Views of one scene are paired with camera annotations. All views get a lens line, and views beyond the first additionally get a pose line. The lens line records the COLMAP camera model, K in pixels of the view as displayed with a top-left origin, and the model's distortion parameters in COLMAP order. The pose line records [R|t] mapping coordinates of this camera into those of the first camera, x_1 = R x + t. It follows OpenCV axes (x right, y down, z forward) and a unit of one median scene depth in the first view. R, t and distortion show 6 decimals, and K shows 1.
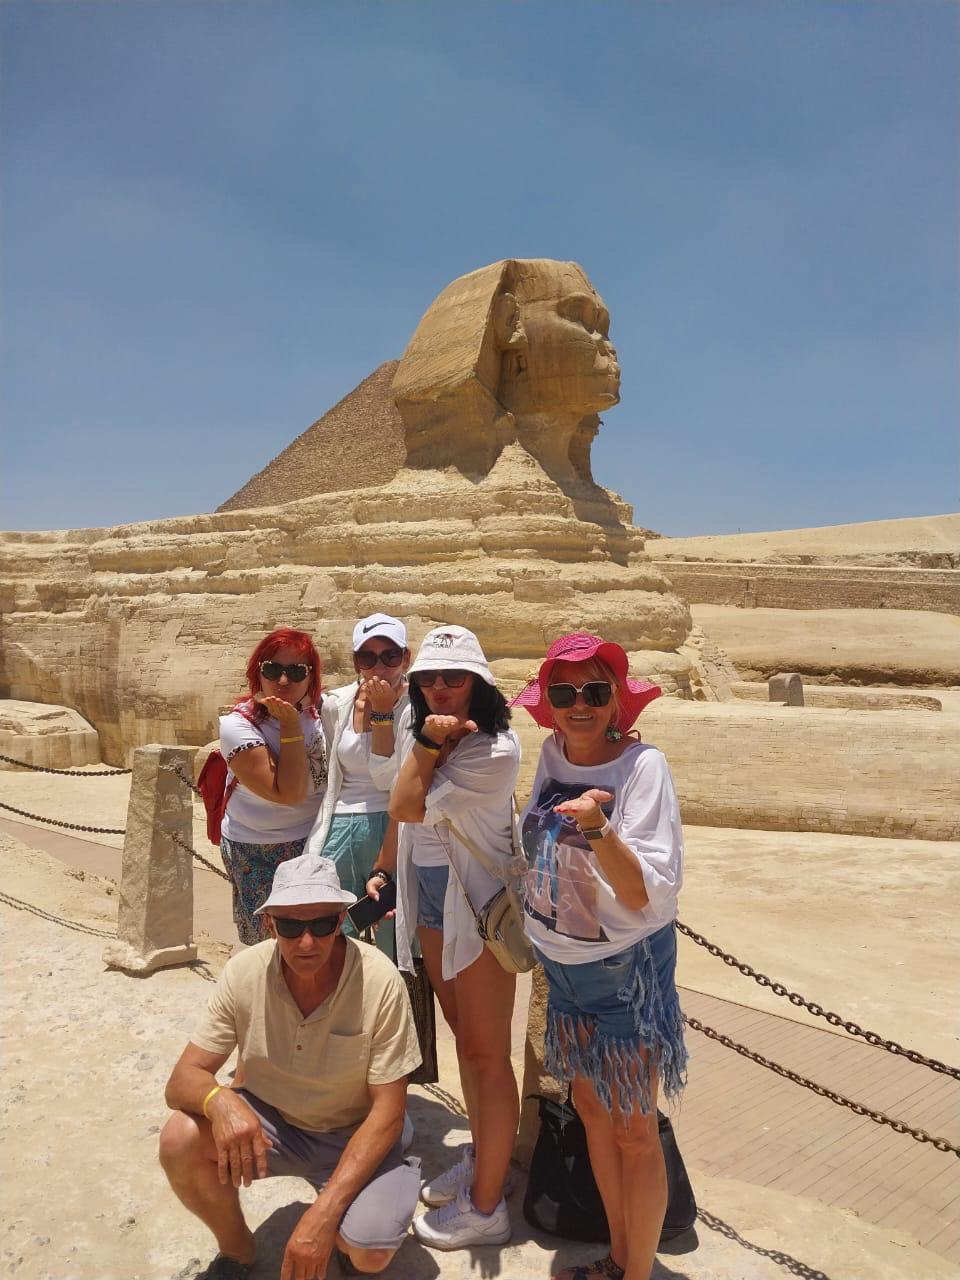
lens RADIAL K [[999.1, 0, 490.2], [0, 999.1, 644.3], [0, 0, 1]] dist [0.183105, -0.433216]
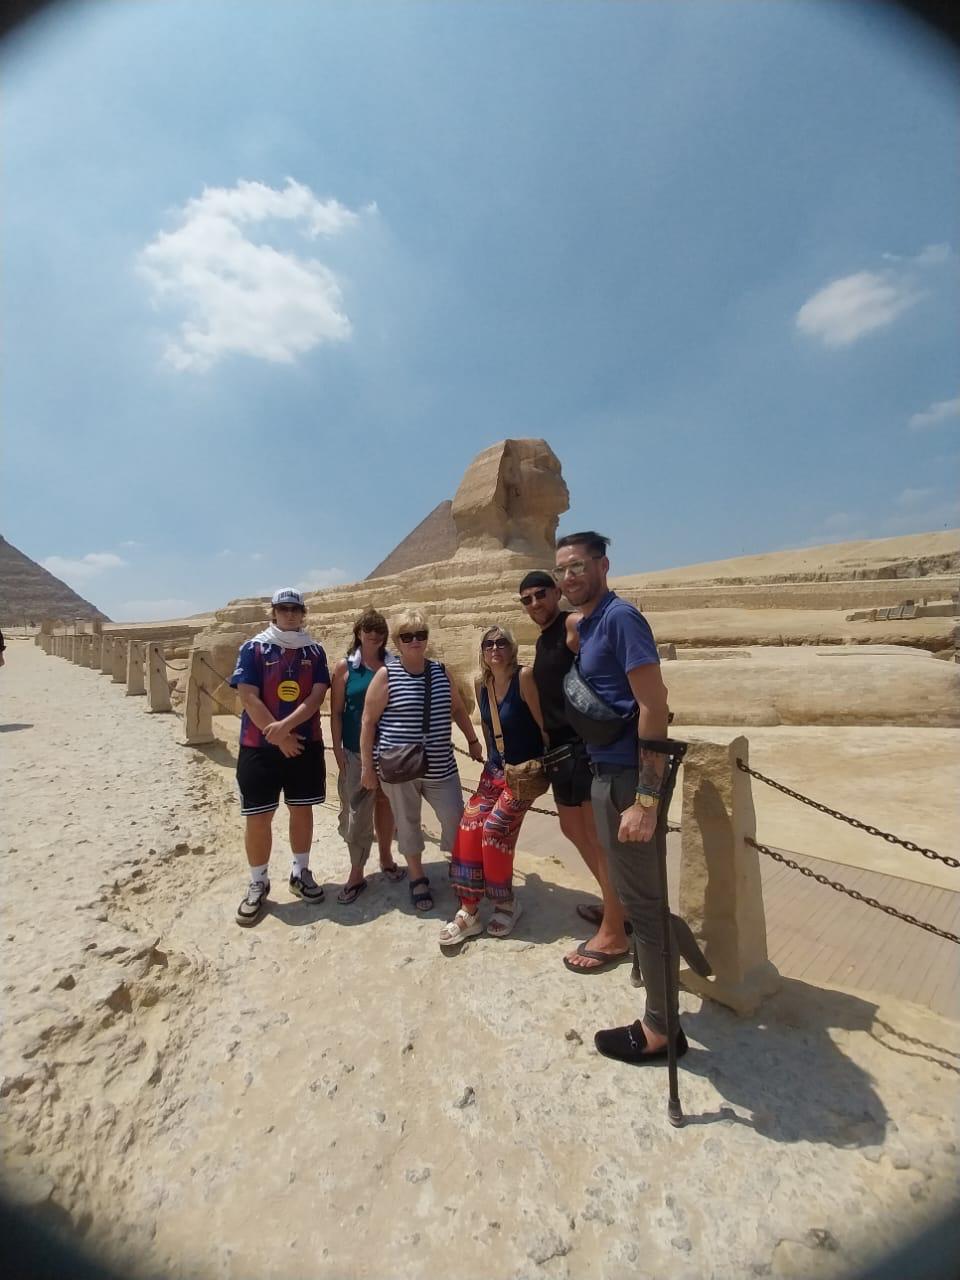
lens RADIAL K [[508.5, 0, 480.0], [0, 508.5, 640.0], [0, 0, 1]] dist [0.000575, -0.008645]
pose [[0.997175, -0.060838, -0.044045, -0.014819], [0.060797, 0.998148, -0.002275, 0.002668], [0.044102, -0.000409, 0.999027, 0.025479]]
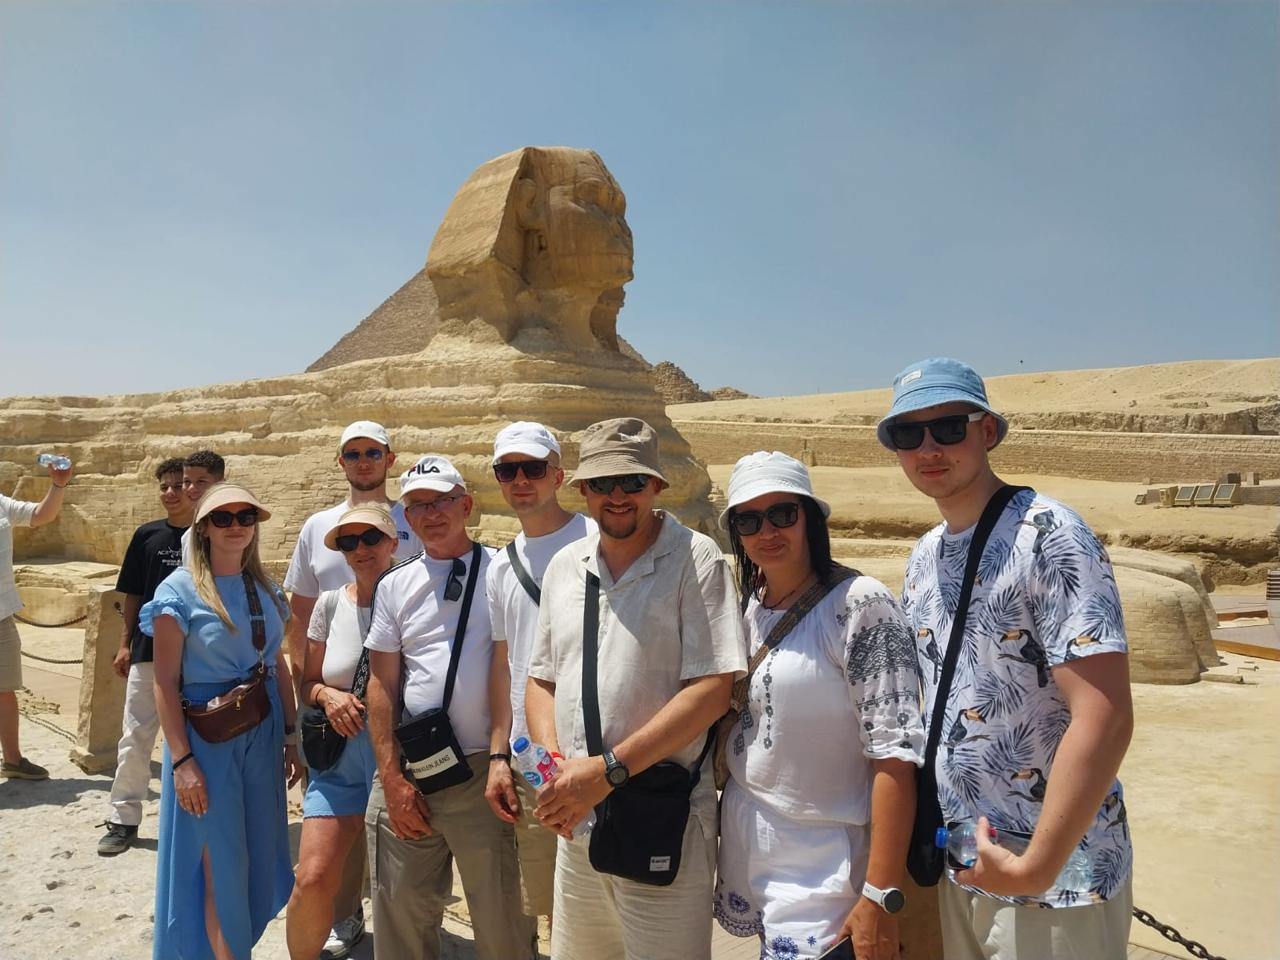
lens RADIAL K [[999.1, 0, 643.2], [0, 999.1, 480.0], [0, 0, 1]] dist [0.183105, -0.433216]
pose [[0.998708, -0.005587, 0.050504, 0.078847], [0.006744, 0.999718, -0.022772, 0.002087], [-0.050363, 0.023083, 0.998464, -0.076287]]
